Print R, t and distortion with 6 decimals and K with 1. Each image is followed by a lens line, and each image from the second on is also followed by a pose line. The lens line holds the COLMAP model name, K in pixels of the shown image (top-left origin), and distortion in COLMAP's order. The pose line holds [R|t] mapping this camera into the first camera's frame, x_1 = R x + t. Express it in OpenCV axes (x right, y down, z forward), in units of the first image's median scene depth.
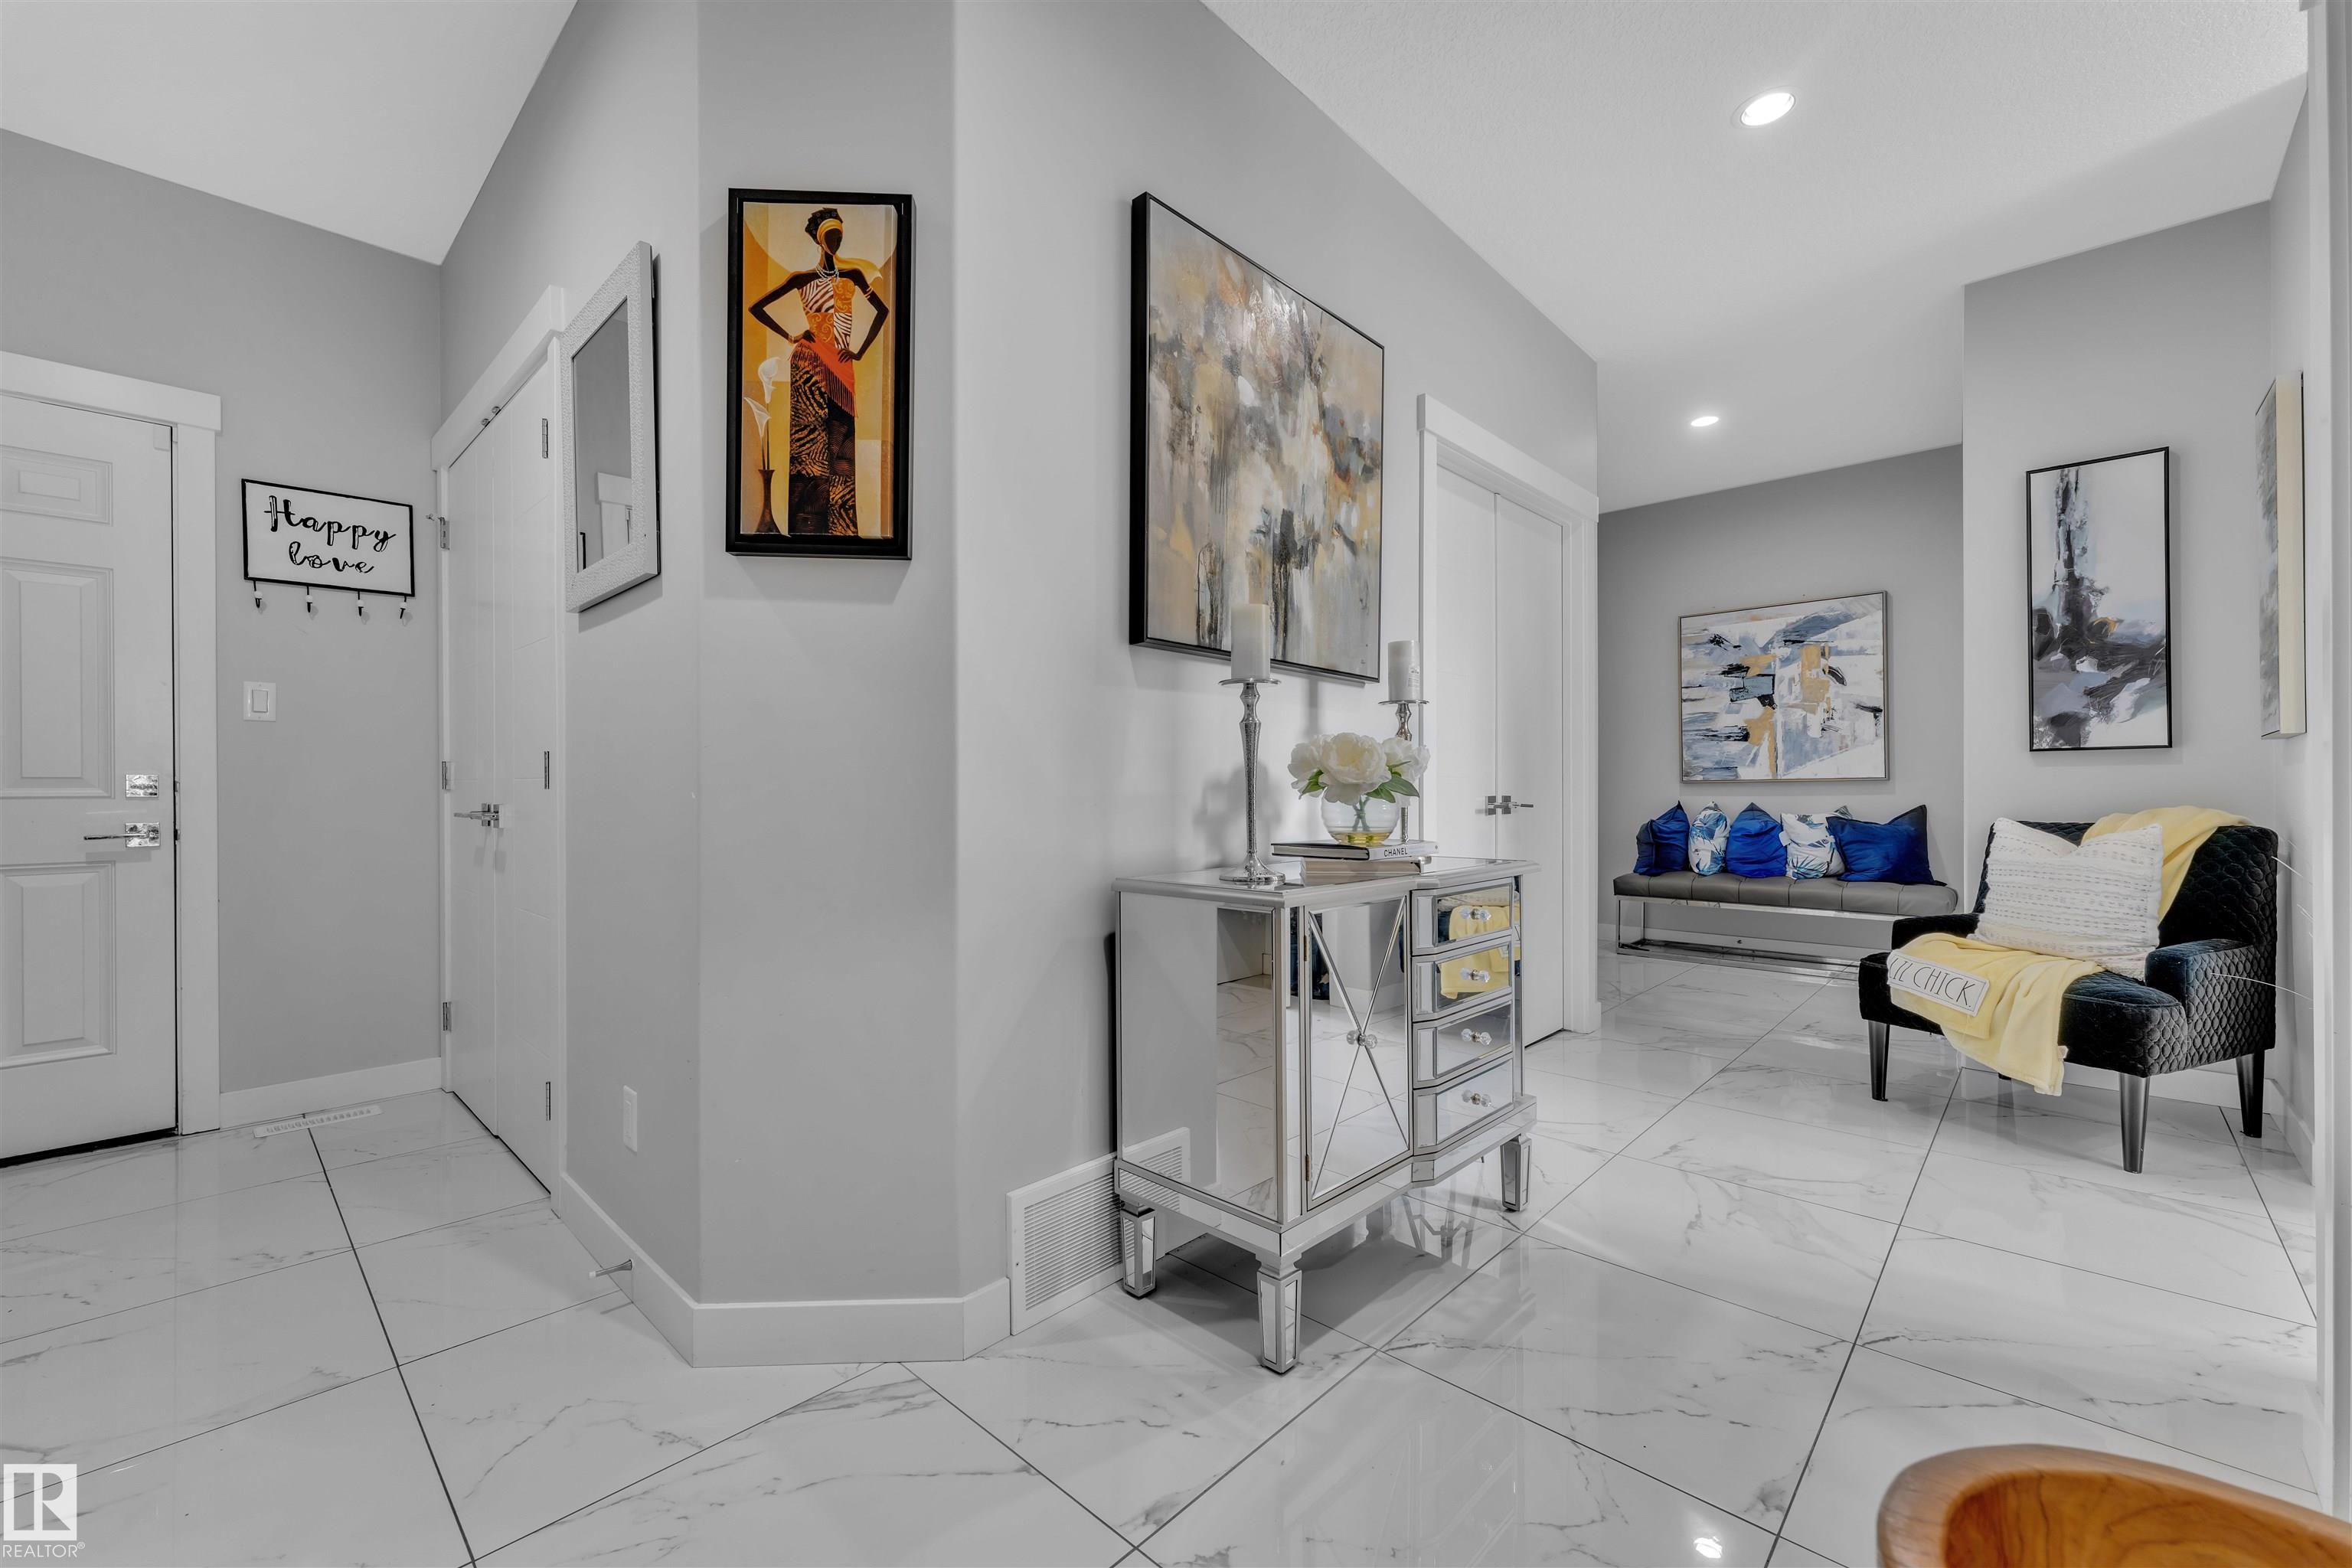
lens RADIAL K [[954.1, 0, 1167.4], [0, 954.1, 783.5], [0, 0, 1]] dist [0.003576, 0.000660]
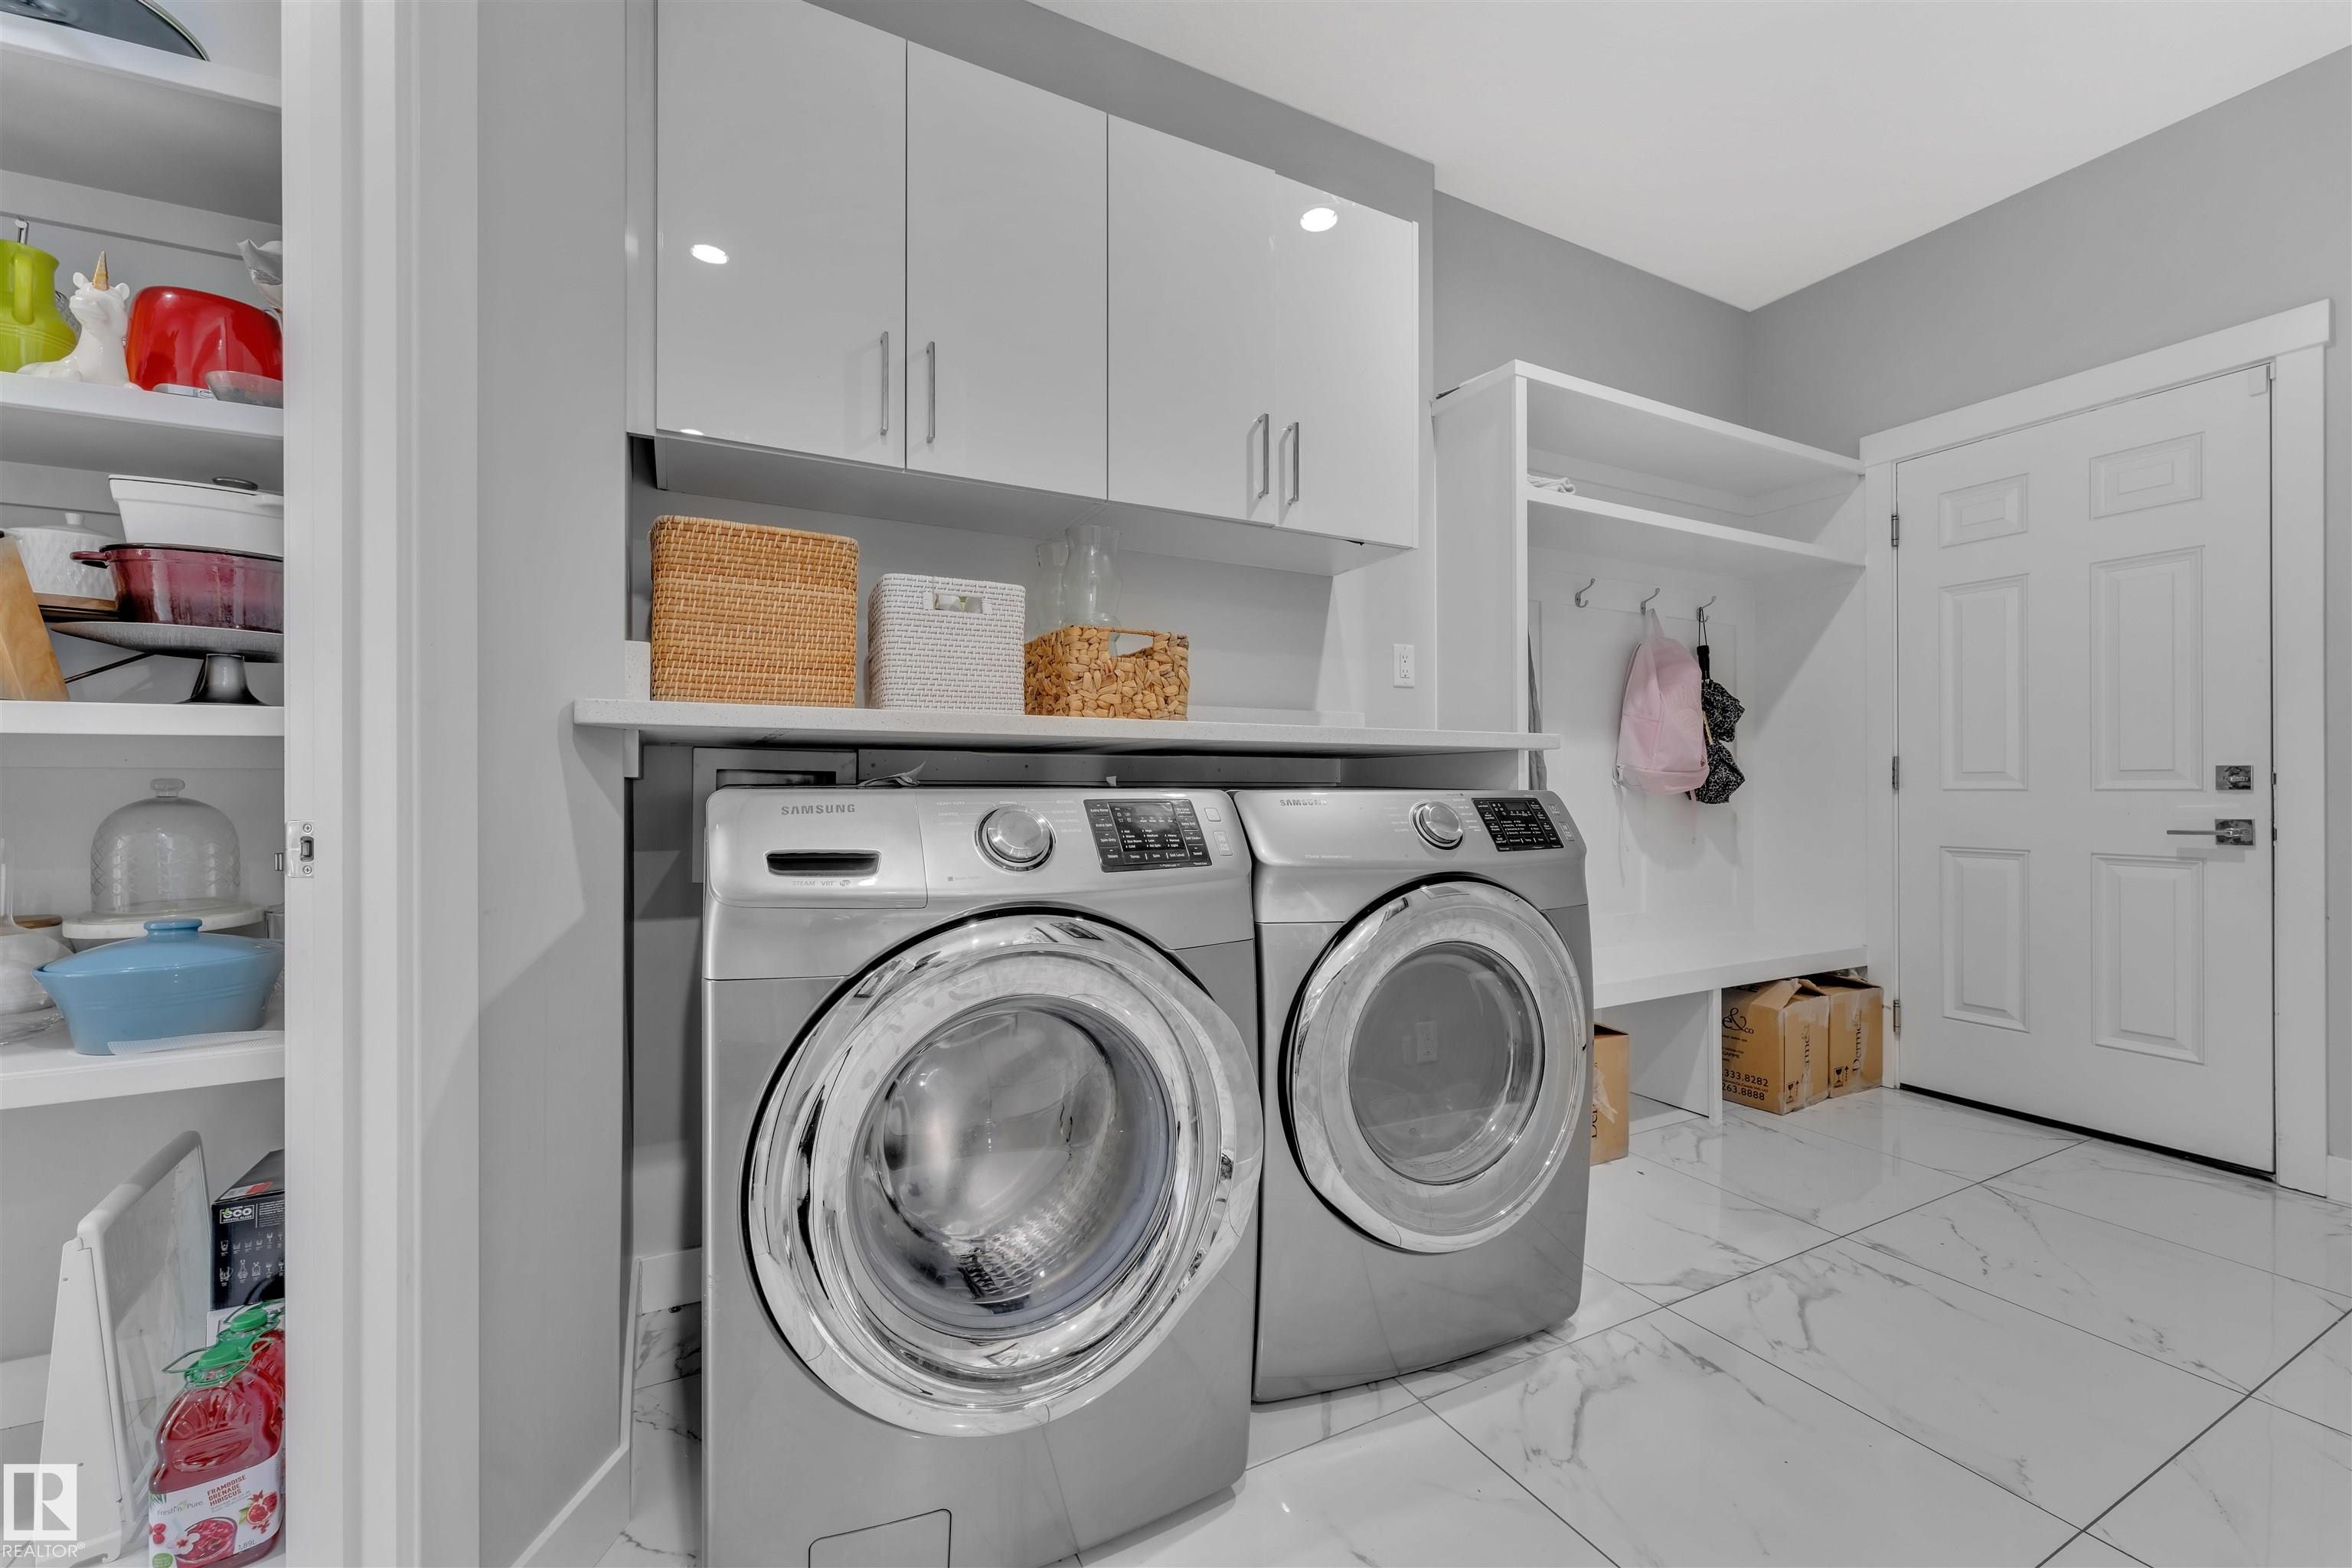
lens RADIAL K [[954.1, 0, 1187.5], [0, 954.1, 779.2], [0, 0, 1]] dist [0.003576, 0.000660]
pose [[-0.329846, -0.001465, -0.944034, 0.245648], [0.008897, 0.999950, -0.004660, -0.001213], [0.943993, -0.009936, -0.329816, 0.860566]]
